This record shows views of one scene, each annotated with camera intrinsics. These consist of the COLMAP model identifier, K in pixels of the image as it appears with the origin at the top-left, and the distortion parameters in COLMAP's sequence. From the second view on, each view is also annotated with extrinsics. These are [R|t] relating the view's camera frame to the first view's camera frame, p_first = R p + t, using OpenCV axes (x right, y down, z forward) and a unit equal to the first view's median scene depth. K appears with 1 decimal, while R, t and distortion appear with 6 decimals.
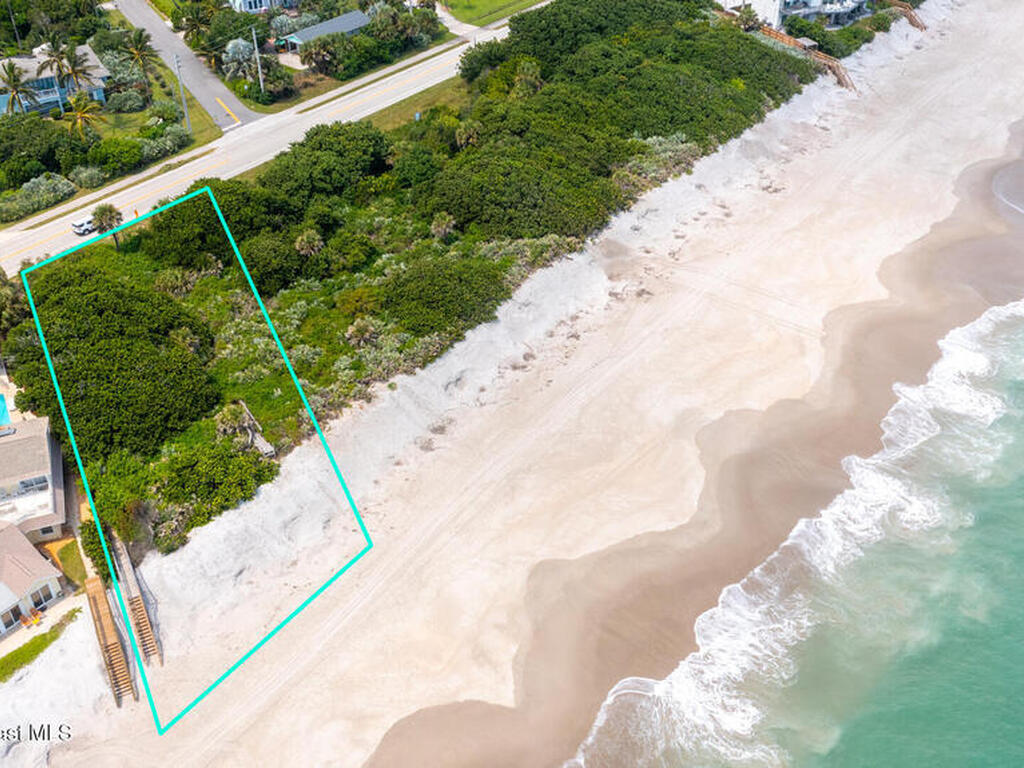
lens RADIAL K [[1074.6, 0, 510.9], [0, 1074.6, 381.3], [0, 0, 1]] dist [-0.037949, 0.118812]
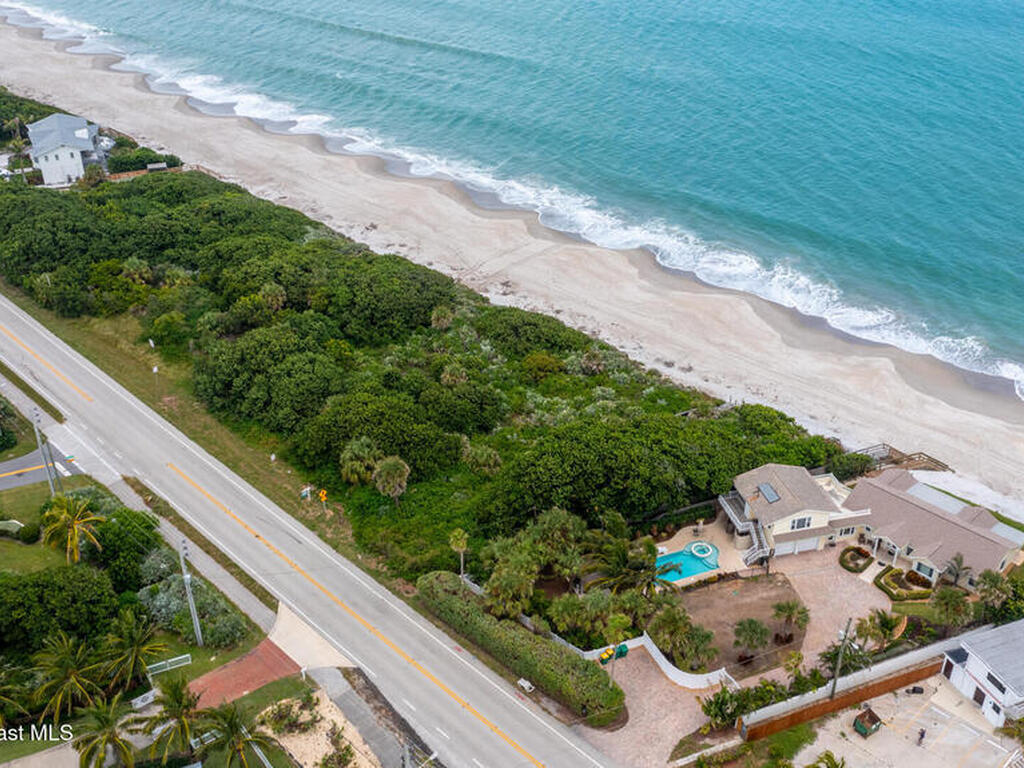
lens RADIAL K [[1074.6, 0, 510.9], [0, 1074.6, 381.3], [0, 0, 1]] dist [-0.037949, 0.118812]
pose [[0.114849, -0.503318, 0.856435, -1.076145], [0.600806, 0.721777, 0.343612, -0.448909], [-0.791102, 0.475088, 0.385292, 0.537877]]
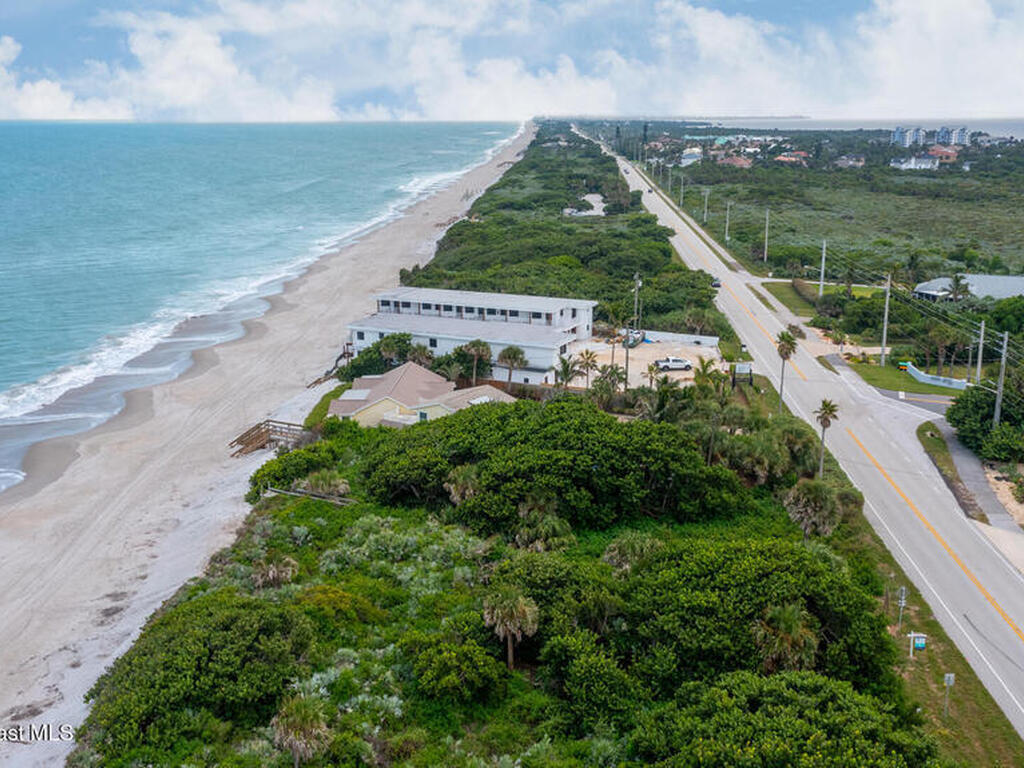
lens RADIAL K [[1074.6, 0, 510.9], [0, 1074.6, 381.3], [0, 0, 1]] dist [-0.037949, 0.118812]
pose [[-0.816793, 0.158129, -0.554837, 0.075680], [-0.333412, 0.655473, 0.677637, -0.535907], [0.470835, 0.738478, -0.482663, 1.144099]]
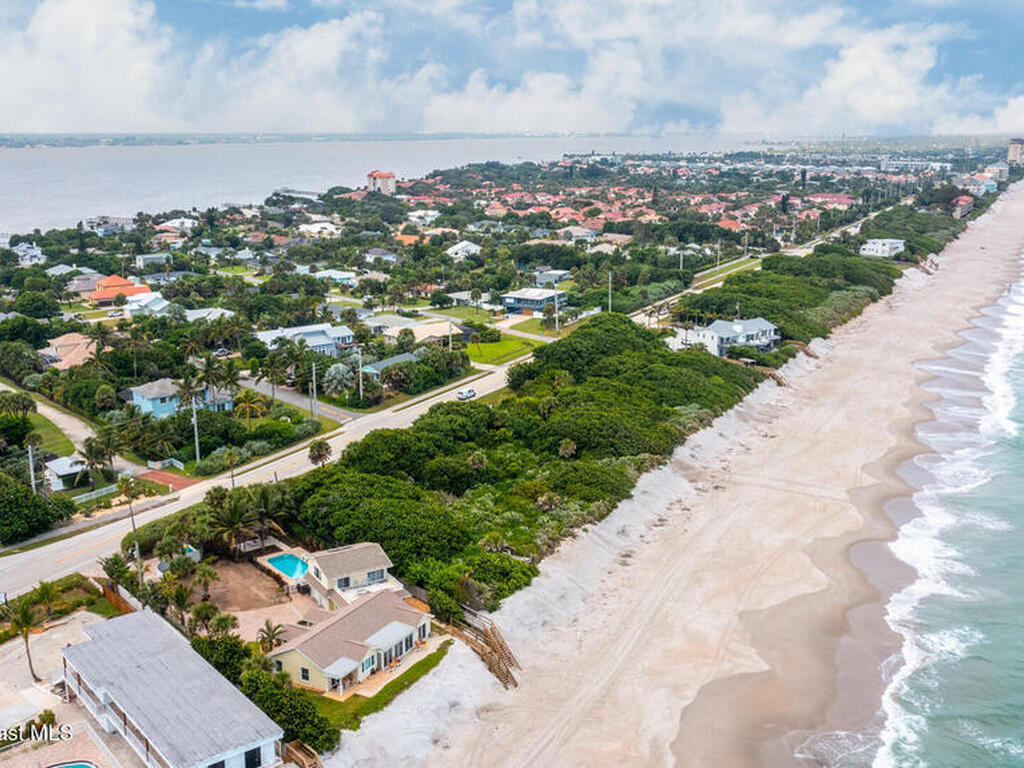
lens RADIAL K [[1074.6, 0, 510.9], [0, 1074.6, 381.3], [0, 0, 1]] dist [-0.037949, 0.118812]
pose [[0.983329, -0.031559, 0.179077, -0.375545], [0.101296, 0.912933, -0.395338, 0.306912], [-0.151009, 0.406887, 0.900910, -0.244280]]
